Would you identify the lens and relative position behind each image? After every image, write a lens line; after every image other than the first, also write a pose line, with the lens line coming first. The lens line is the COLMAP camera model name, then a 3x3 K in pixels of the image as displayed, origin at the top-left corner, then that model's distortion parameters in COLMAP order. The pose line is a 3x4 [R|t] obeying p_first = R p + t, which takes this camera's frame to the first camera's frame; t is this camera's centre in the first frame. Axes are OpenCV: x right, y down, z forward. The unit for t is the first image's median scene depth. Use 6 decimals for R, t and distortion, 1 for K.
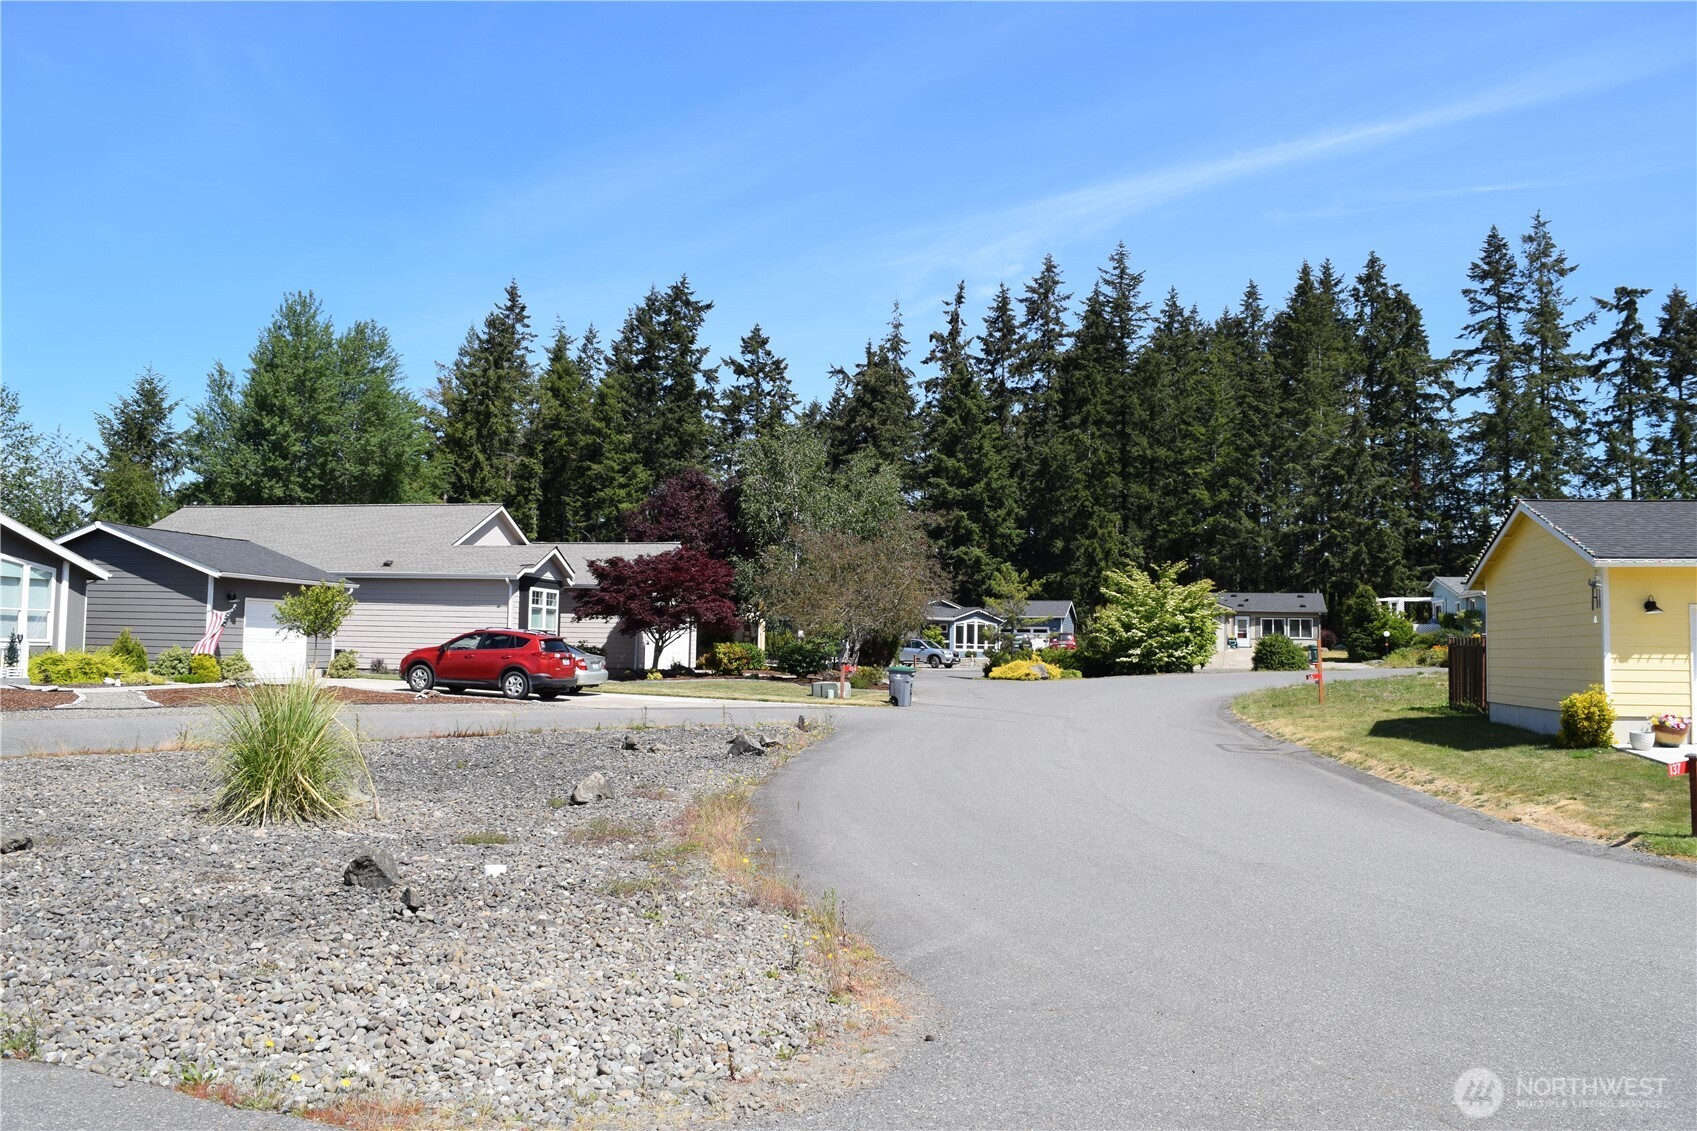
lens RADIAL K [[1318.5, 0, 848.0], [0, 1318.5, 564.4], [0, 0, 1]] dist [-0.083573, 0.006735]
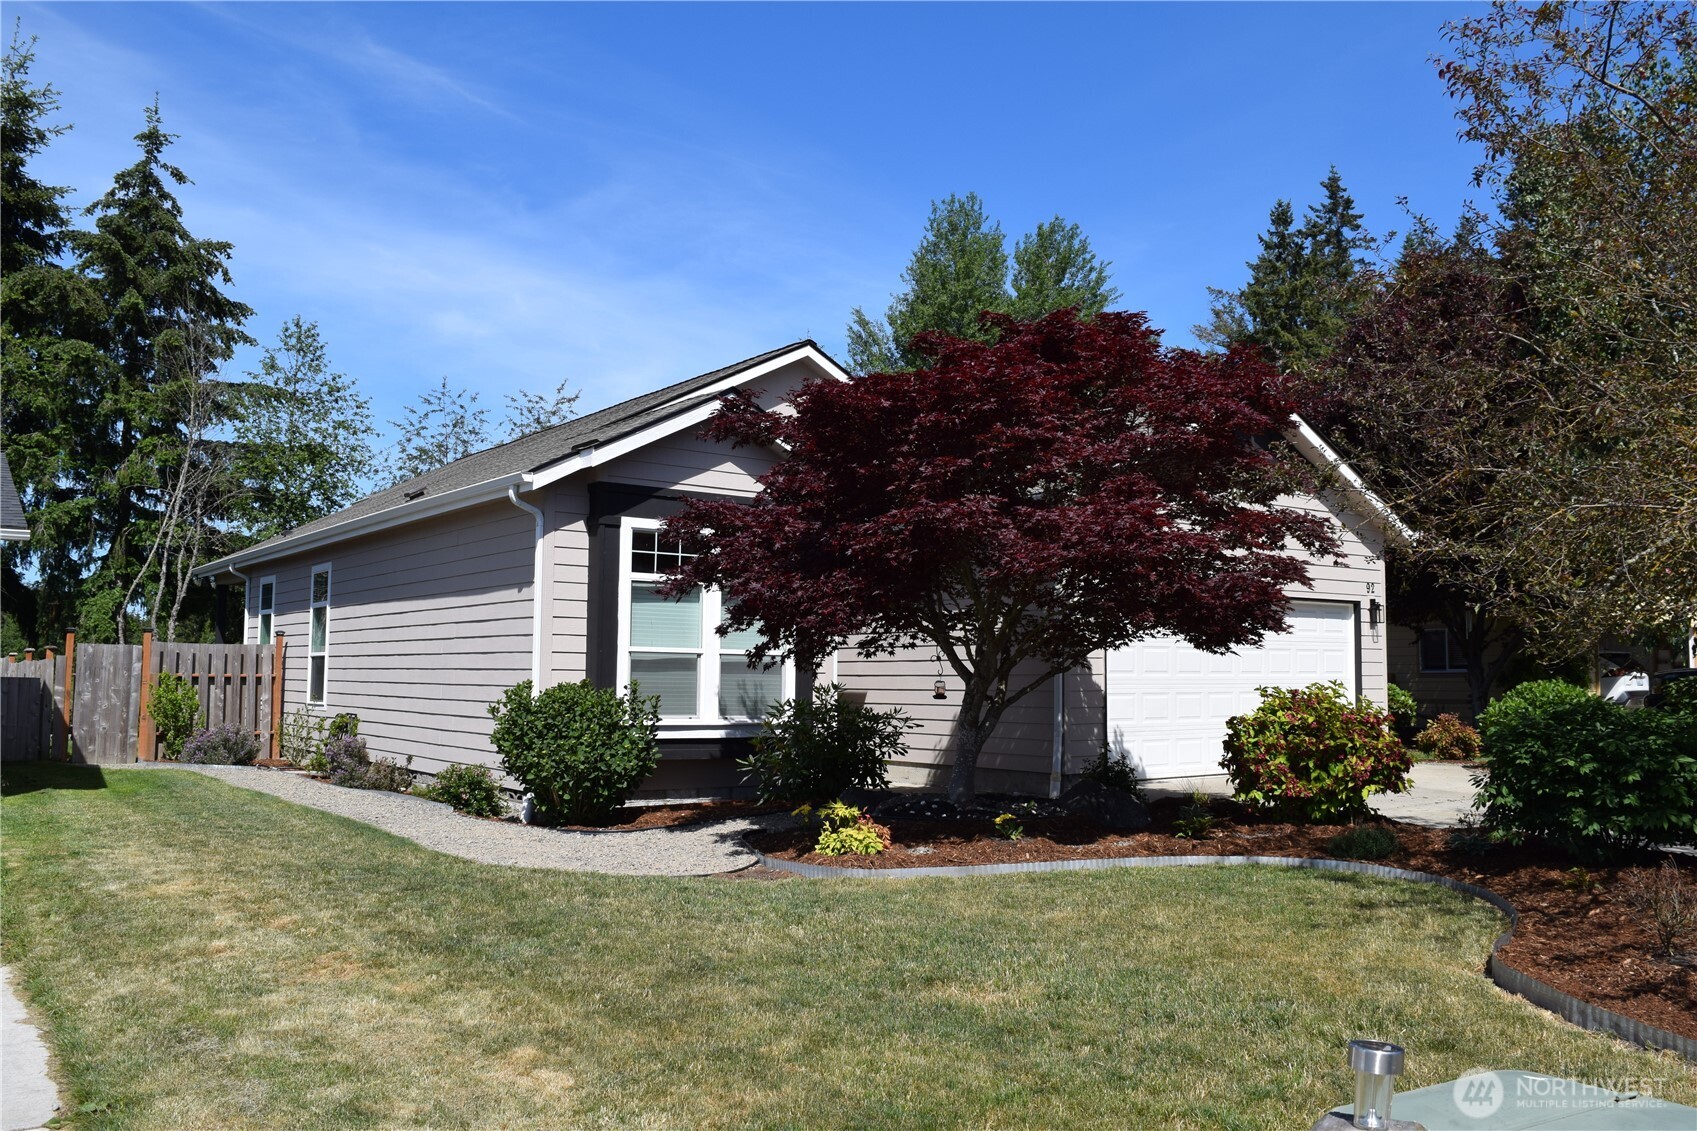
lens RADIAL K [[1374.3, 0, 851.5], [0, 1374.3, 566.9], [0, 0, 1]] dist [-0.016883, -0.007343]
pose [[0.772410, -0.069922, -0.631264, -0.001901], [0.058577, 0.997528, -0.038818, 0.019446], [0.632418, -0.006994, 0.774596, 0.351512]]
